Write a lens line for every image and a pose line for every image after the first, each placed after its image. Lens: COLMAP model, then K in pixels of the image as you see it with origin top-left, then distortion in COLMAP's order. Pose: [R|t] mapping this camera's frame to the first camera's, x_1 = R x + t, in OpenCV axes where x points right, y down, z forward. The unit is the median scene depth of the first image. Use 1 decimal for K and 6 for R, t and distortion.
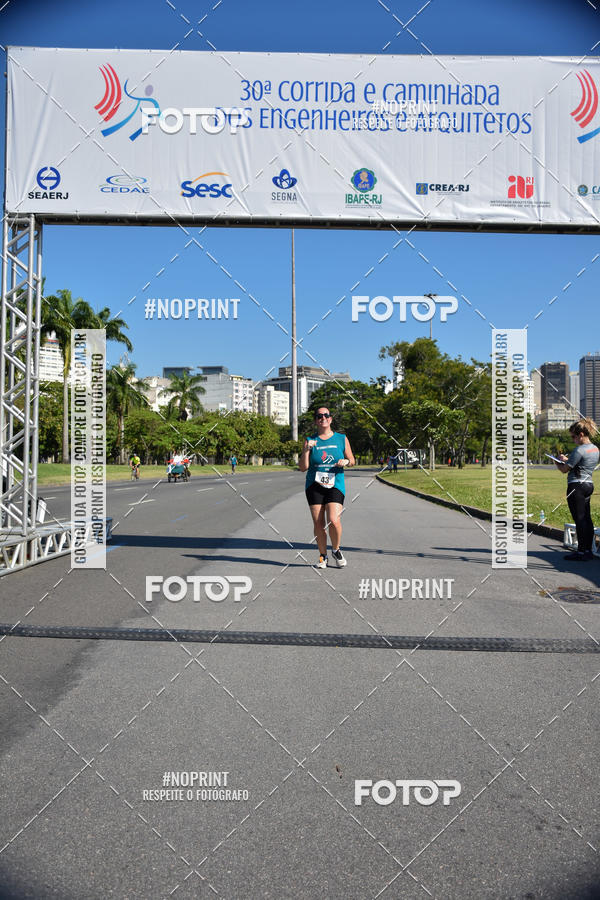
lens RADIAL K [[848.4, 0, 298.6], [0, 848.4, 467.6], [0, 0, 1]] dist [-0.040755, 0.123047]
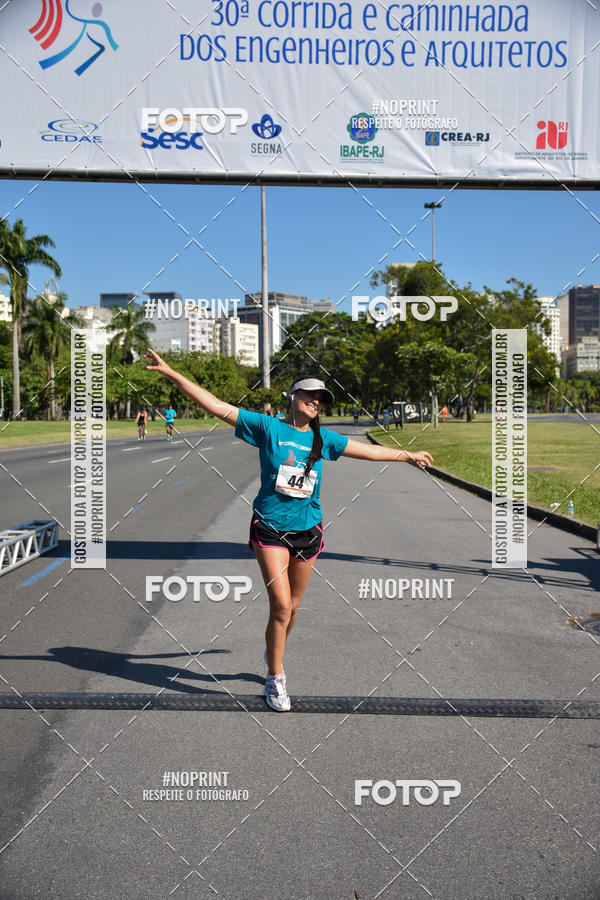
lens RADIAL K [[1059.6, 0, 295.2], [0, 1059.6, 447.8], [0, 0, 1]] dist [0.053773, 0.262464]
pose [[0.999533, -0.008024, 0.029490, -0.021562], [0.006491, 0.998642, 0.051695, -0.079820], [-0.029865, -0.051480, 0.998227, -0.056540]]
